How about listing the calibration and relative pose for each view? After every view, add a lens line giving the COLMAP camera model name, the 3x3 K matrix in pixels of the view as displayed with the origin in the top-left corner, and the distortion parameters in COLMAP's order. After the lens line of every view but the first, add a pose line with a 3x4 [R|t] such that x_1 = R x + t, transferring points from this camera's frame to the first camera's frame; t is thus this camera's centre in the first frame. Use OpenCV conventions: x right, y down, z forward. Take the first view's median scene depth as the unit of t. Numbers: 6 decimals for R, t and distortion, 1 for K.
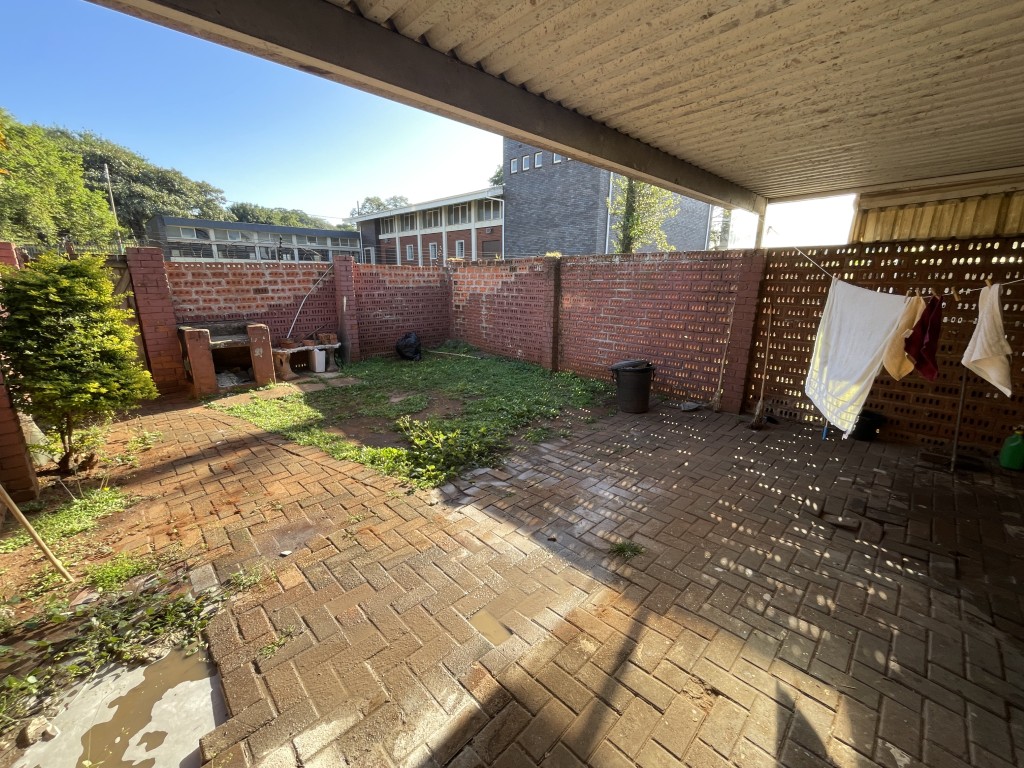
lens RADIAL K [[414.7, 0, 511.4], [0, 414.7, 382.7], [0, 0, 1]] dist [-0.001049, 0.000041]
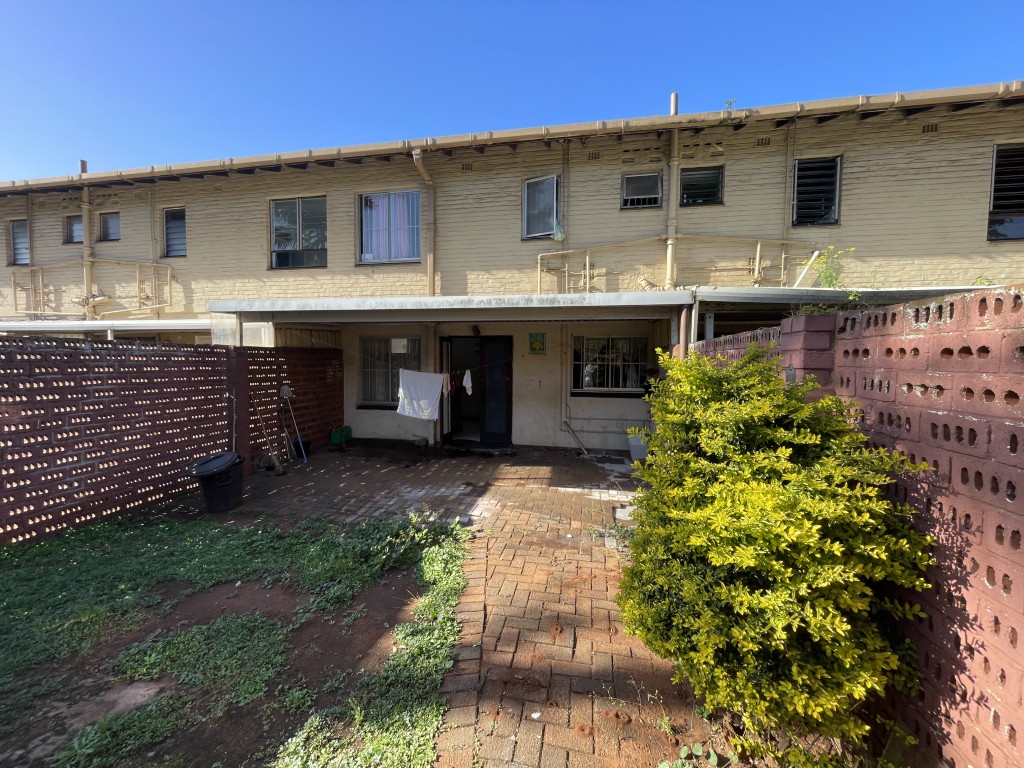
lens RADIAL K [[414.7, 0, 511.3], [0, 414.7, 382.2], [0, 0, 1]] dist [-0.001049, 0.000041]
pose [[-0.570743, -0.048707, 0.819683, -1.244262], [0.193065, 0.962295, 0.191611, -0.390889], [-0.798109, 0.267613, -0.539820, 1.368479]]
